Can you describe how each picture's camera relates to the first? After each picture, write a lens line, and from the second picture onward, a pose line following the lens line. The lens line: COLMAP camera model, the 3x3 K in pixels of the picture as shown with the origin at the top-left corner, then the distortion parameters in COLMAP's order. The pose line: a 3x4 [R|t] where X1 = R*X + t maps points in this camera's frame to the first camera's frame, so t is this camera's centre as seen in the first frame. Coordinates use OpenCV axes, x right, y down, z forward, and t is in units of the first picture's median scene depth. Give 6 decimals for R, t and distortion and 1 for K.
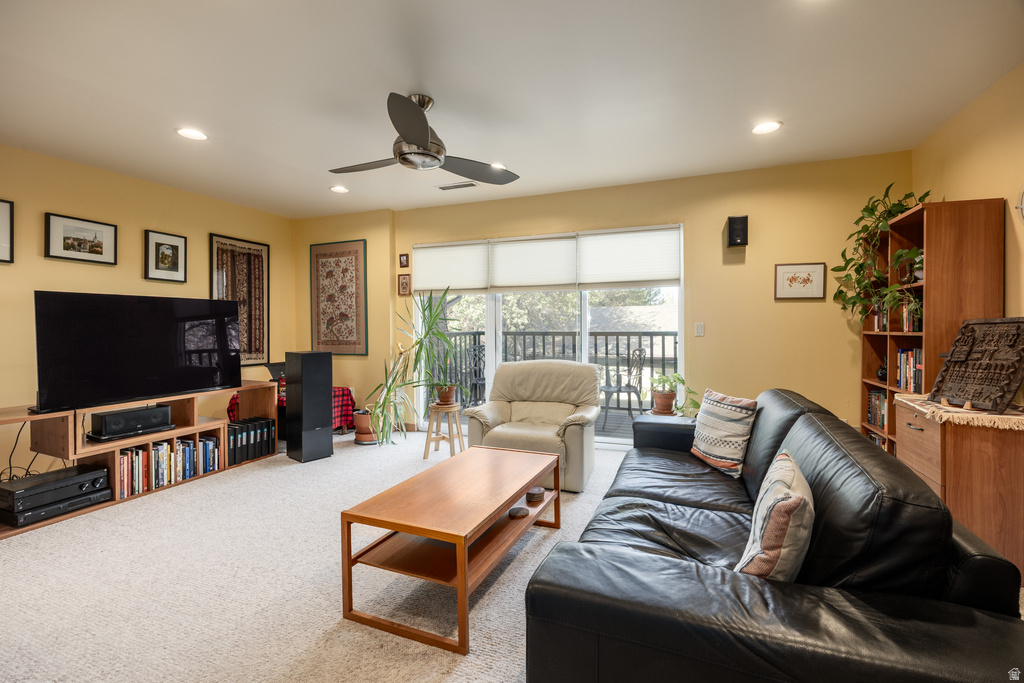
lens RADIAL K [[452.7, 0, 506.5], [0, 452.7, 332.1], [0, 0, 1]] dist [-0.000337, 0.000035]
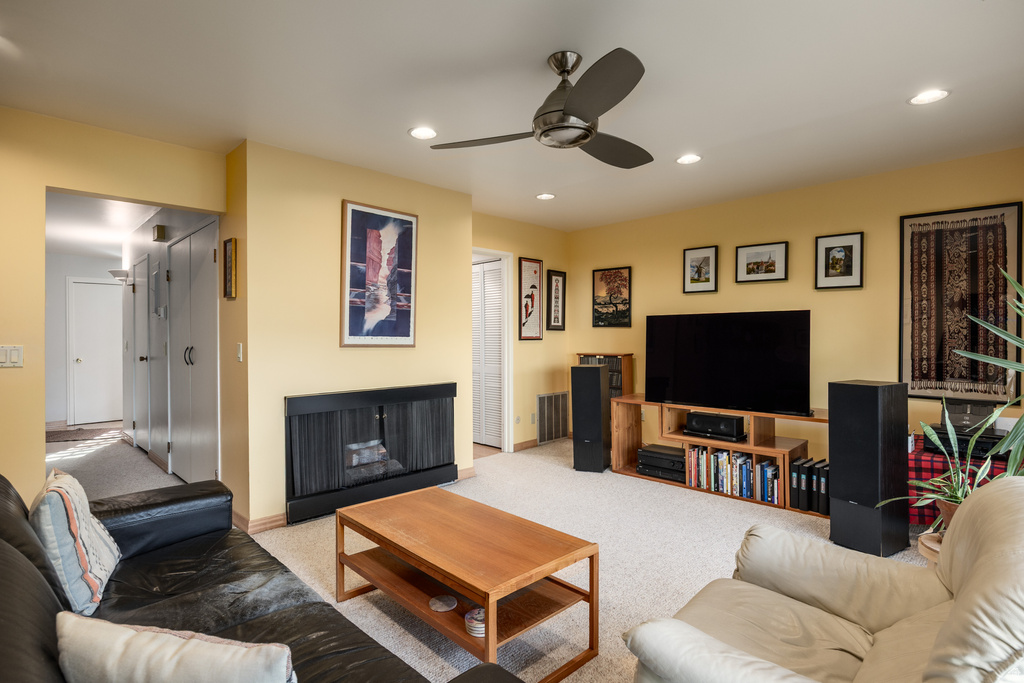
lens RADIAL K [[505.4, 0, 508.5], [0, 505.4, 340.5], [0, 0, 1]] dist [-0.009718, -0.001319]
pose [[-0.370438, 0.010270, -0.928800, 0.460401], [-0.010662, 0.999826, 0.015307, -0.022355], [0.928796, 0.015573, -0.370264, 0.882372]]
